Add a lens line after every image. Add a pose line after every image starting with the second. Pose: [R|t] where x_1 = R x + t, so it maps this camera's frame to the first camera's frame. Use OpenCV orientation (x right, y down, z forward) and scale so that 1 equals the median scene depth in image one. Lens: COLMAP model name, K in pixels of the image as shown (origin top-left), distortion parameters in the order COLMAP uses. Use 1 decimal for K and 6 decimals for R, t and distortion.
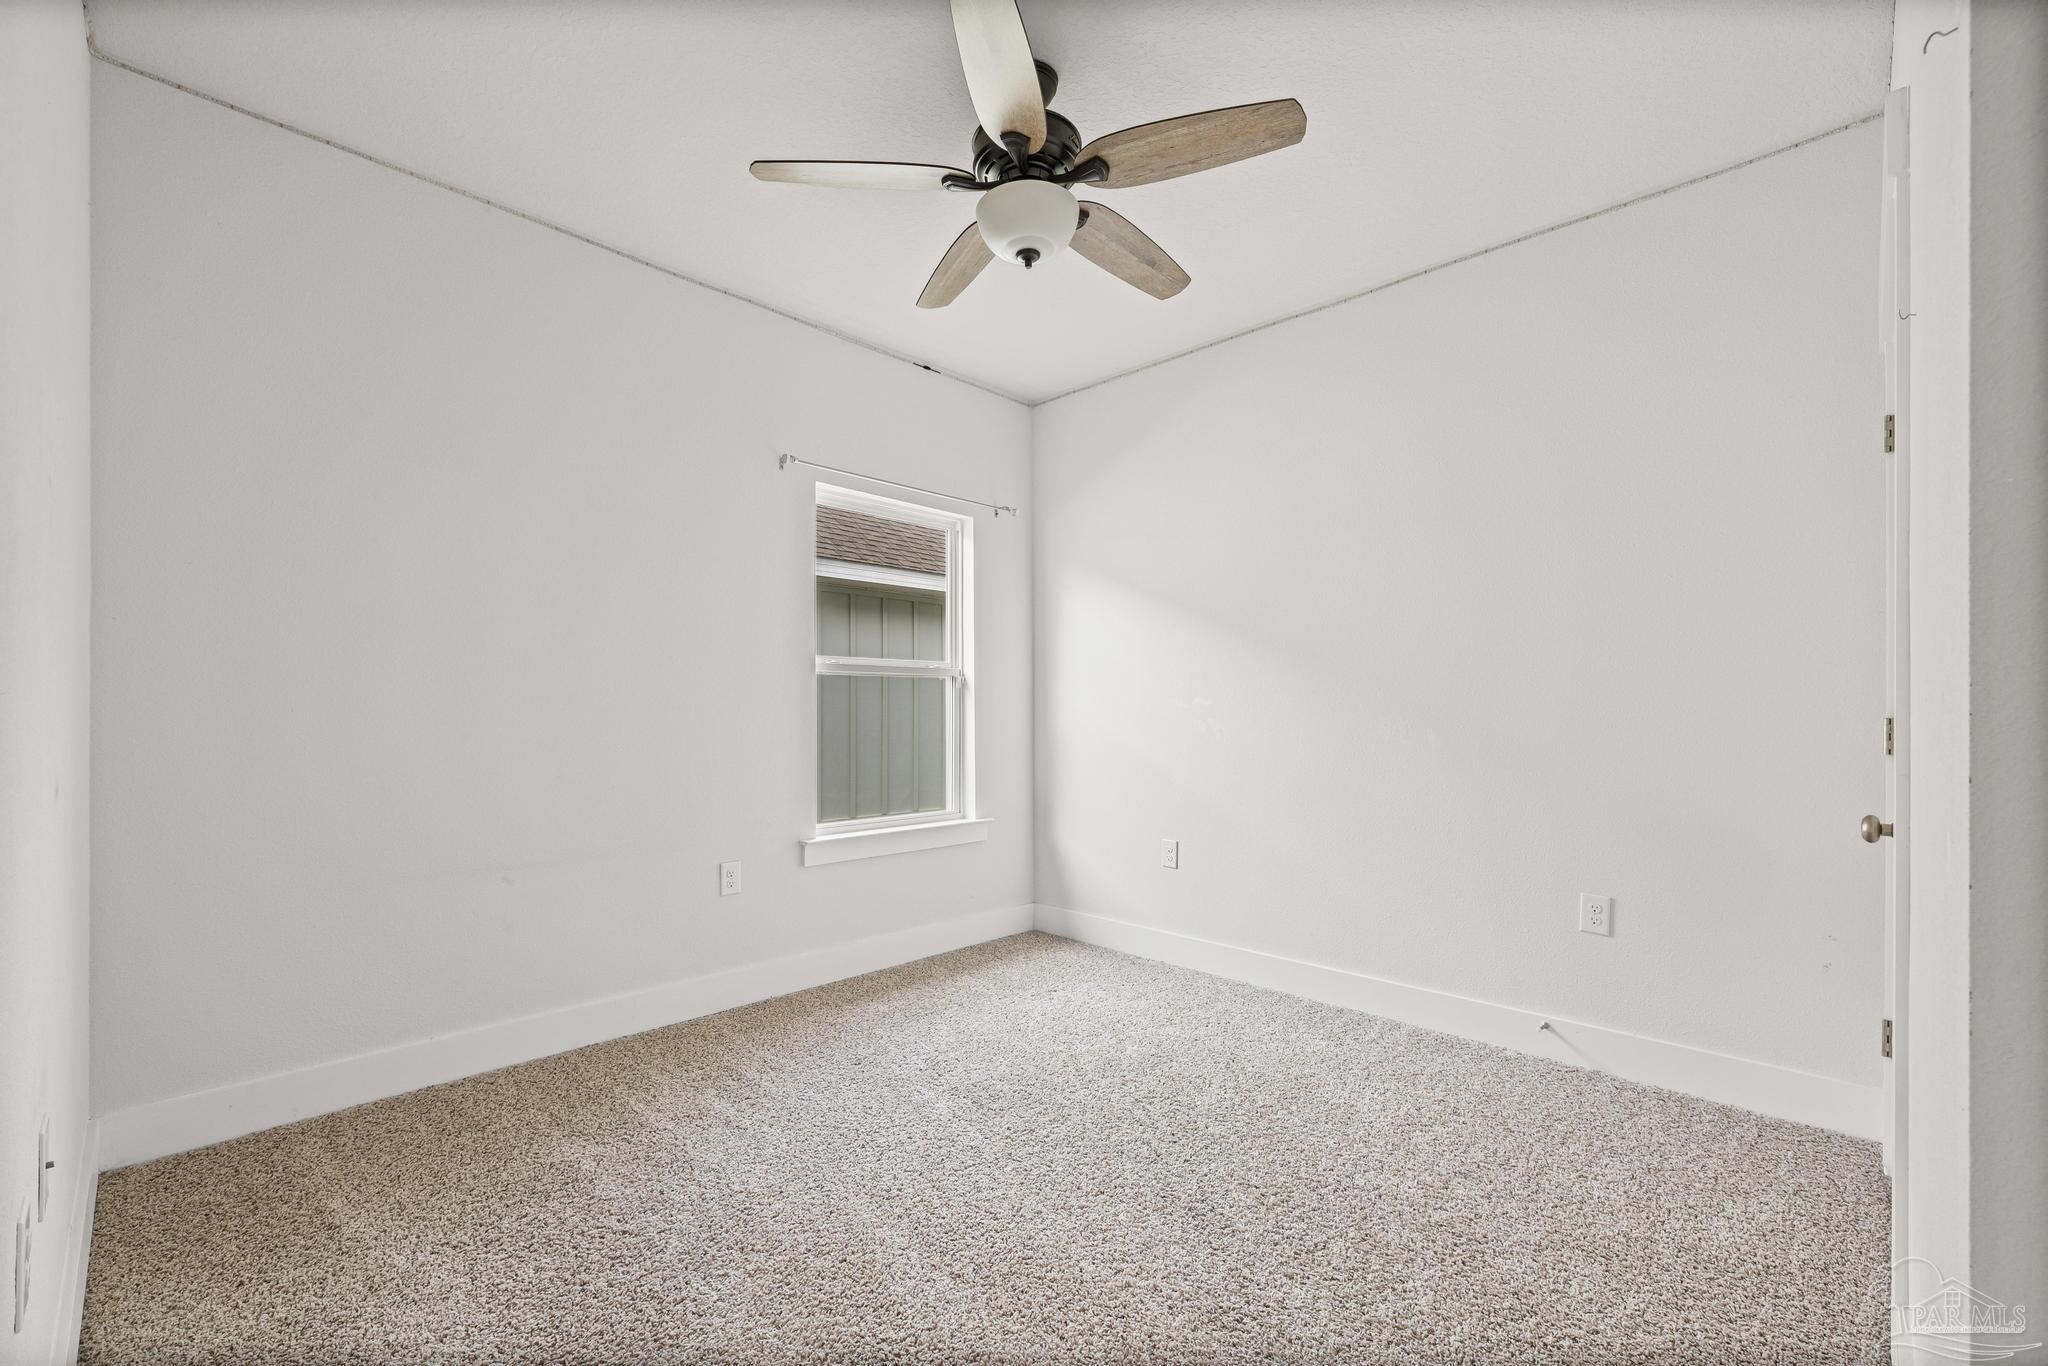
lens RADIAL K [[873.6, 0, 1019.5], [0, 873.6, 692.3], [0, 0, 1]] dist [-0.000274, 0.001323]
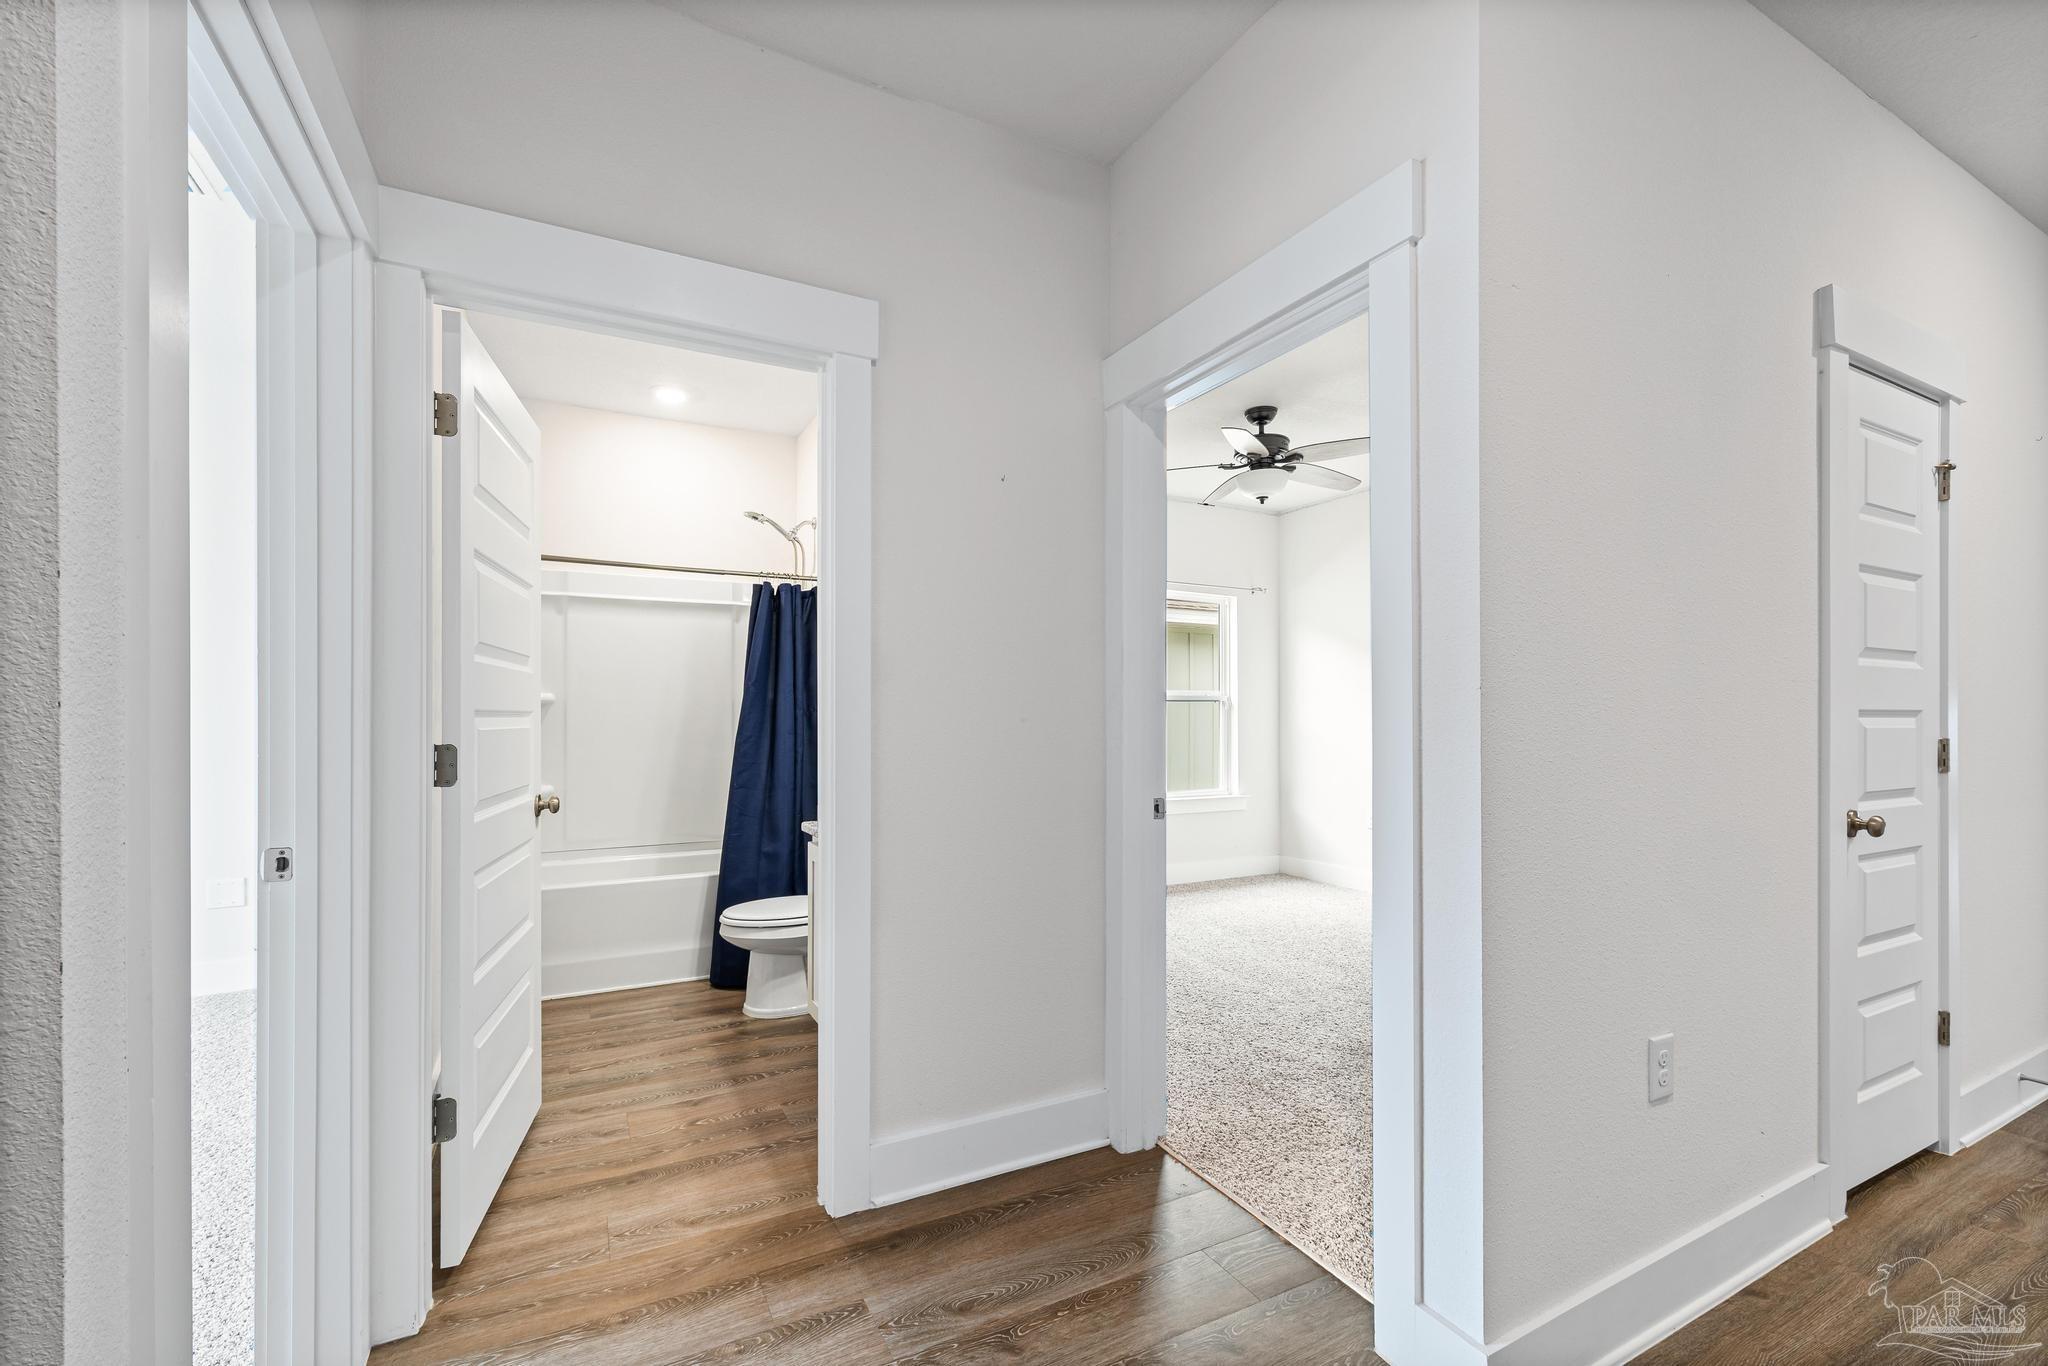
lens RADIAL K [[873.6, 0, 1021.8], [0, 873.6, 701.2], [0, 0, 1]] dist [-0.000274, 0.001323]
pose [[0.955020, 0.001193, -0.296540, 0.040937], [-0.002354, 0.999991, -0.003558, -0.010811], [0.296533, 0.004095, 0.955014, -0.568385]]
